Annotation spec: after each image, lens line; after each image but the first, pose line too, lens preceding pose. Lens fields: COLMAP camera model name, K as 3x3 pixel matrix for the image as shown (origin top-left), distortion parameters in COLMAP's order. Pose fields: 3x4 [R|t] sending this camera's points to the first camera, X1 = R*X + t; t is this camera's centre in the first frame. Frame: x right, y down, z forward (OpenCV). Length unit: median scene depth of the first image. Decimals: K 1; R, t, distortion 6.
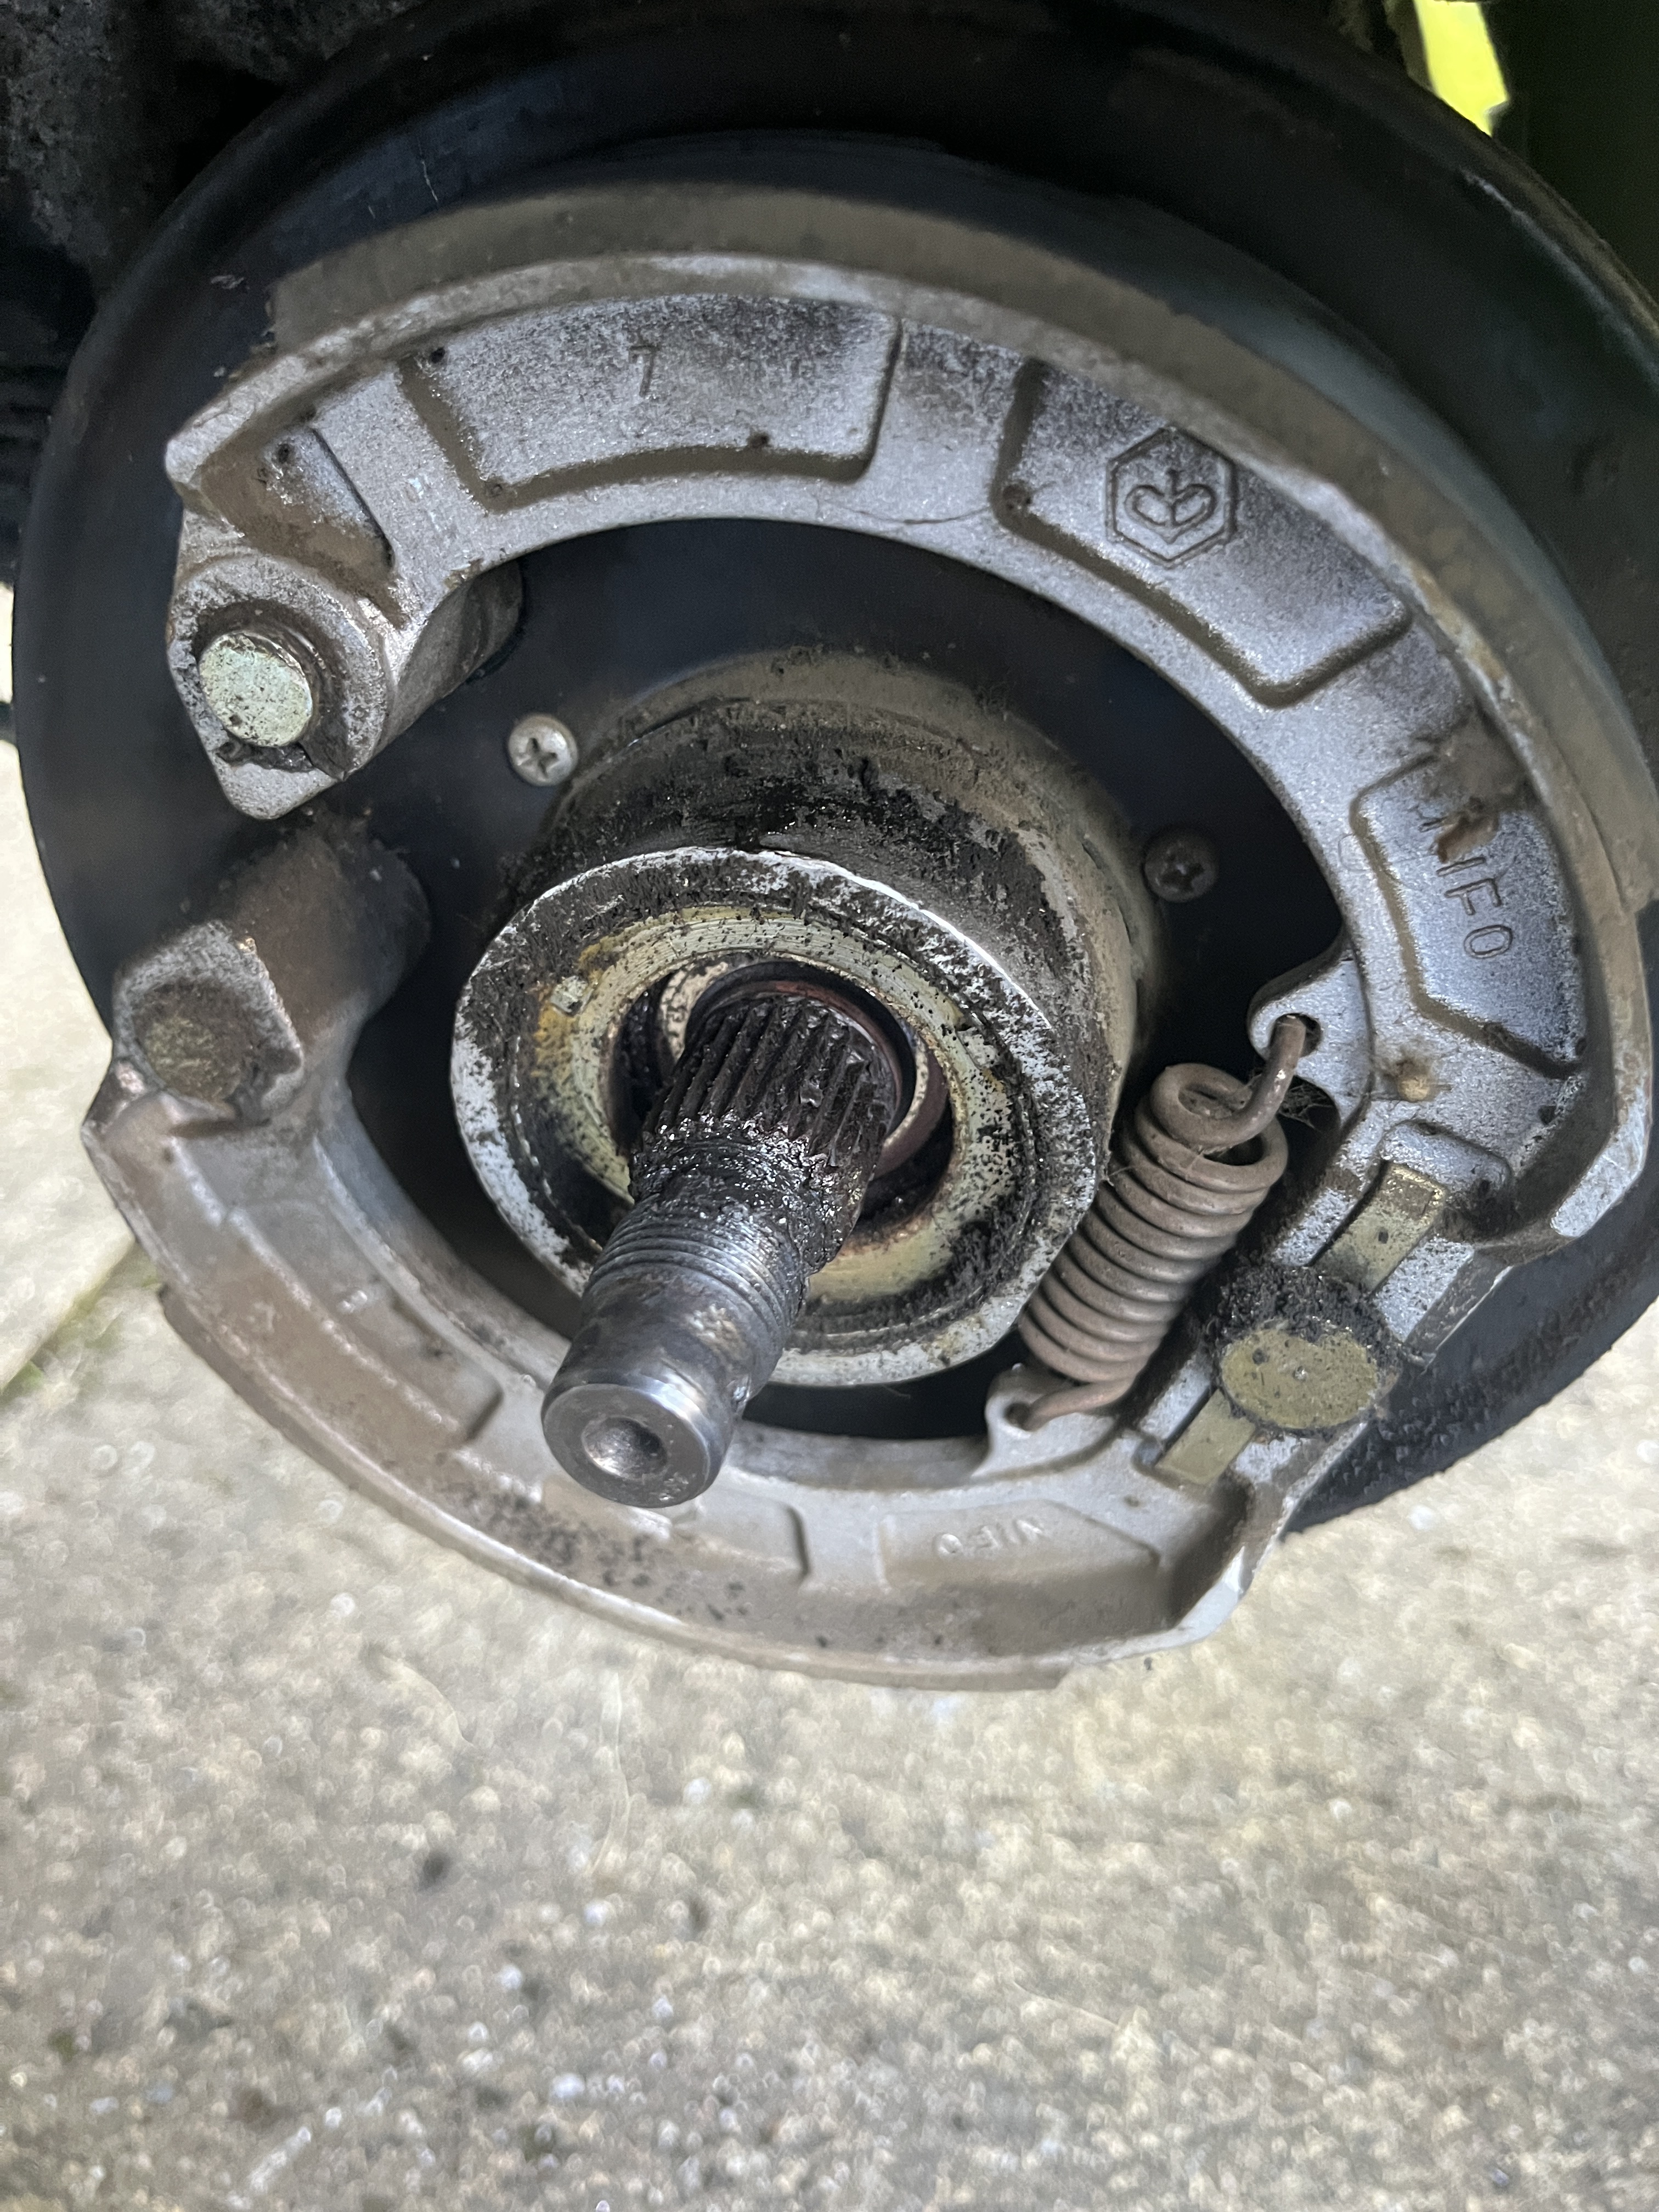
lens RADIAL K [[1788.6, 0, 828.5], [0, 1788.6, 1097.2], [0, 0, 1]] dist [0.009315, -0.070549]
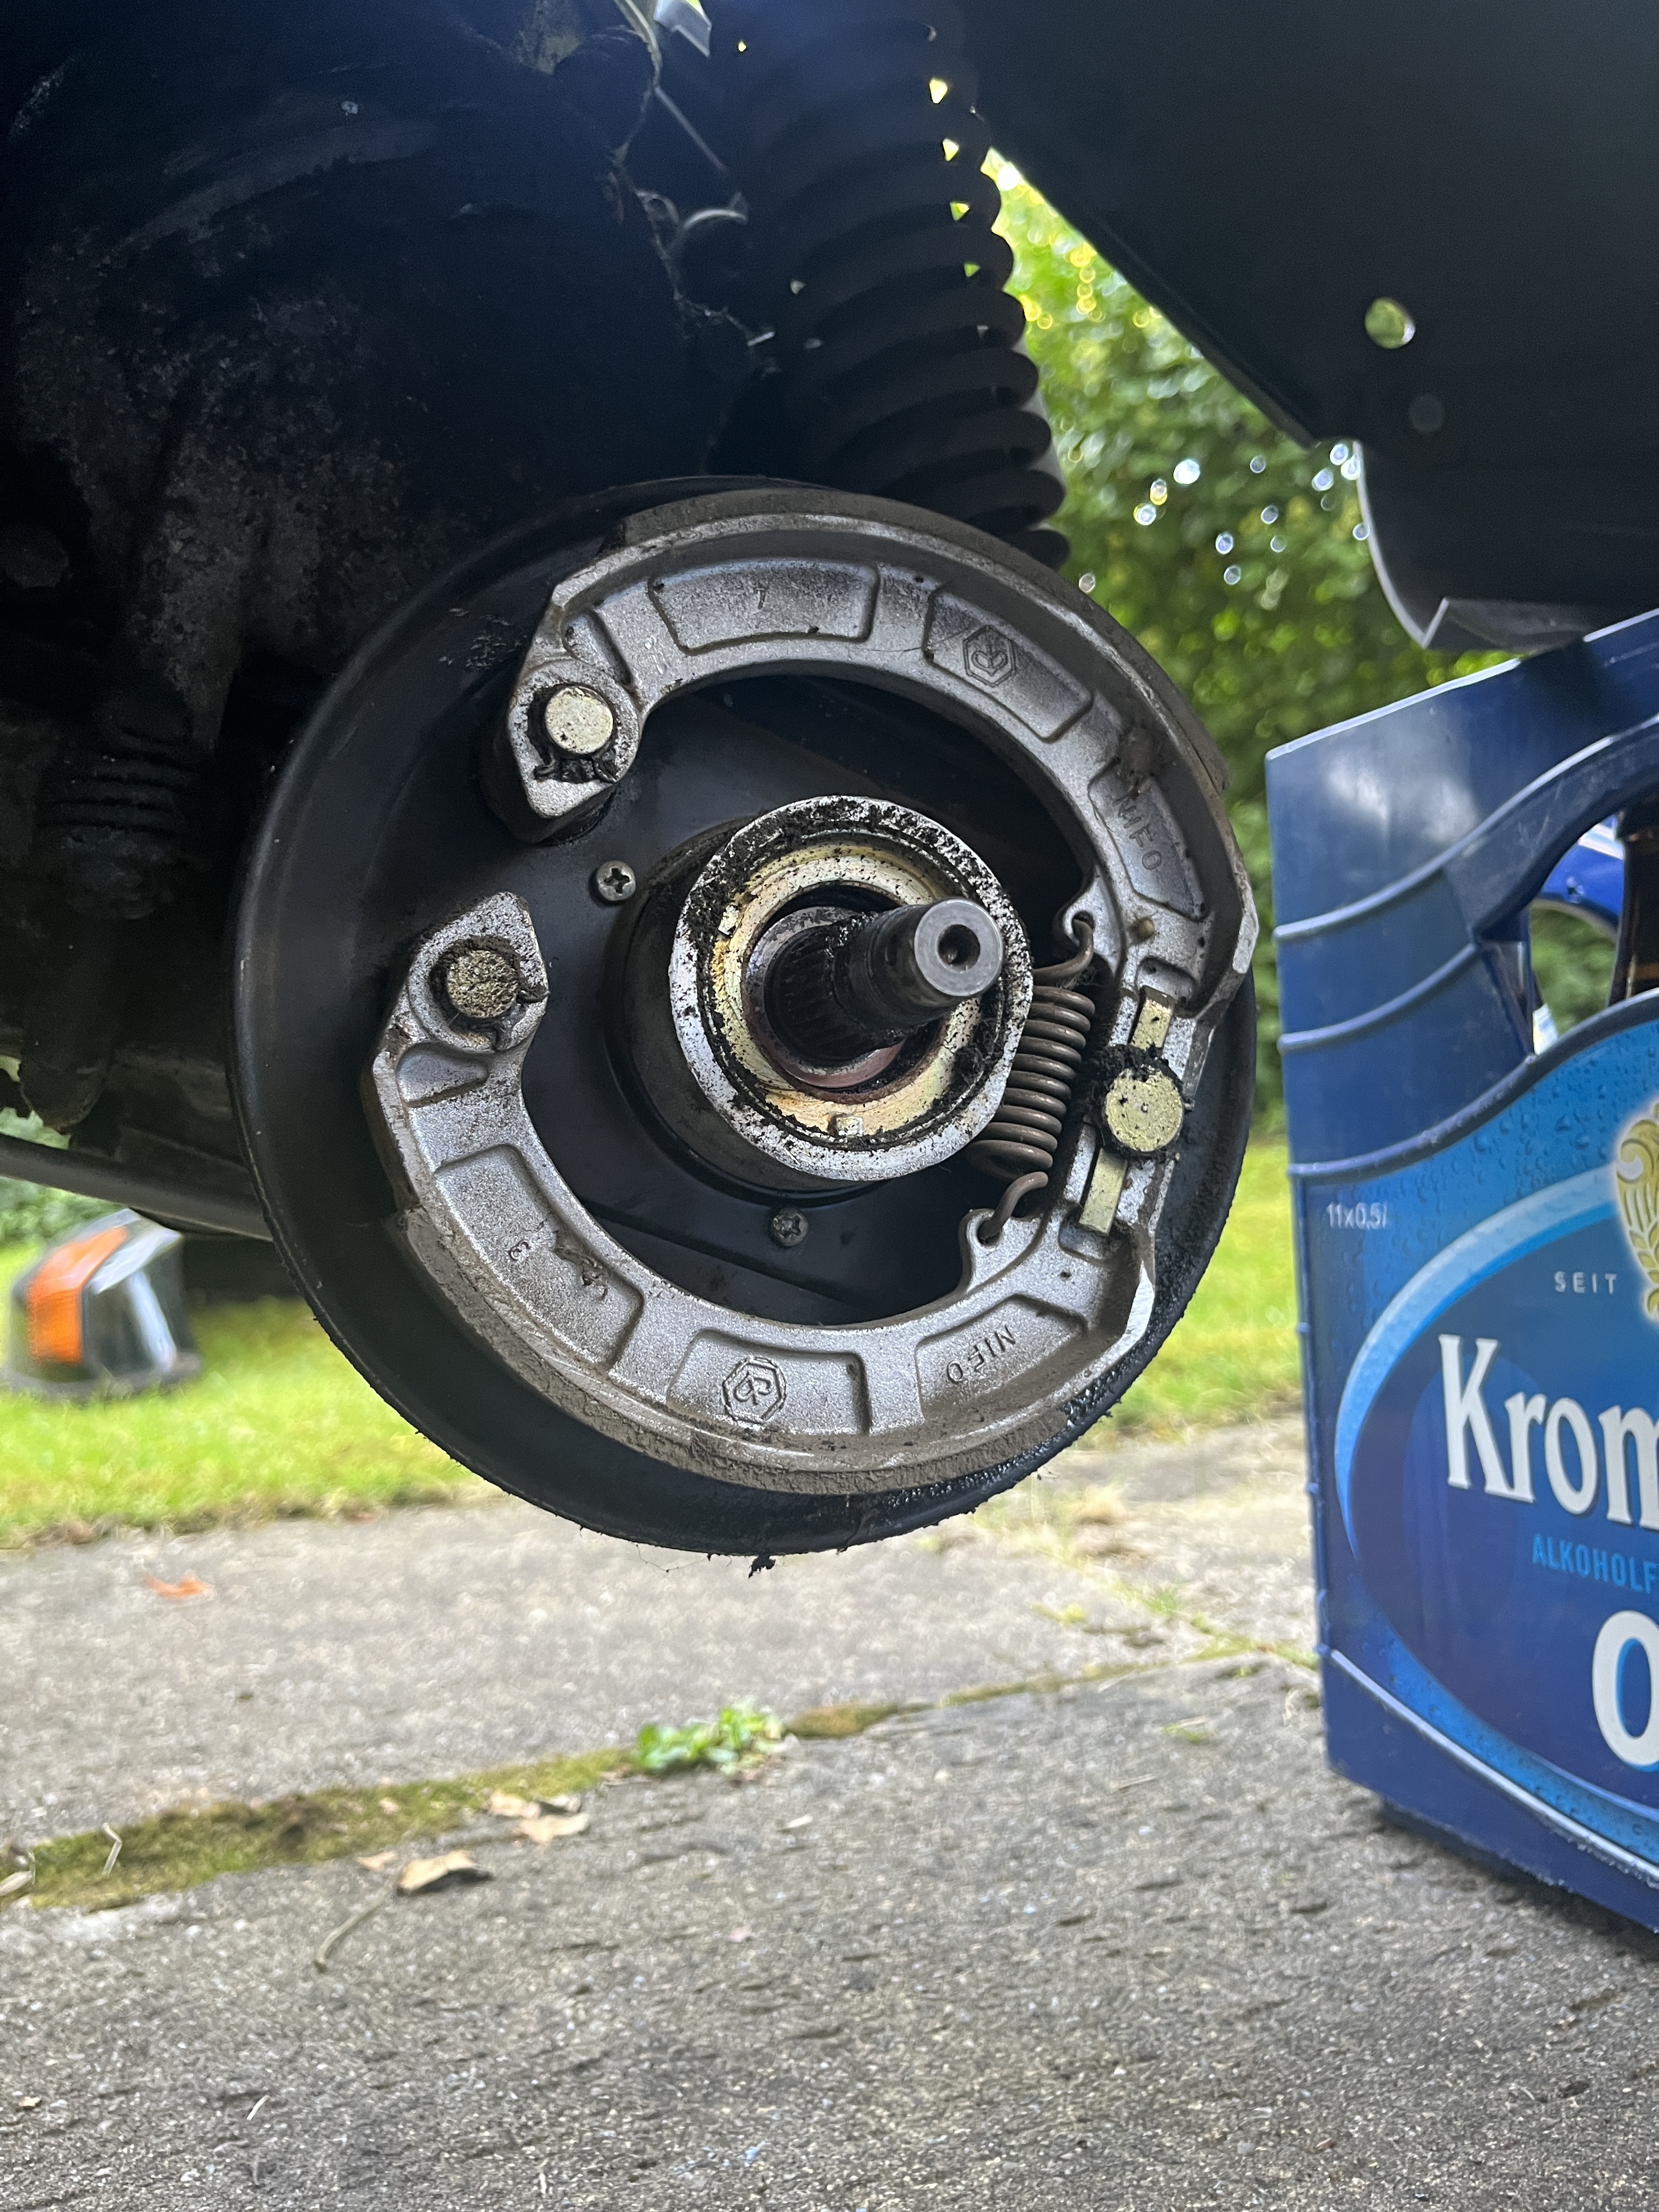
lens RADIAL K [[1788.6, 0, 833.9], [0, 1788.6, 1109.3], [0, 0, 1]] dist [0.009315, -0.070549]
pose [[0.829605, 0.007133, 0.558305, -1.085430], [0.357240, 0.761687, -0.540567, 1.107818], [-0.429109, 0.647906, 0.629351, 0.013672]]
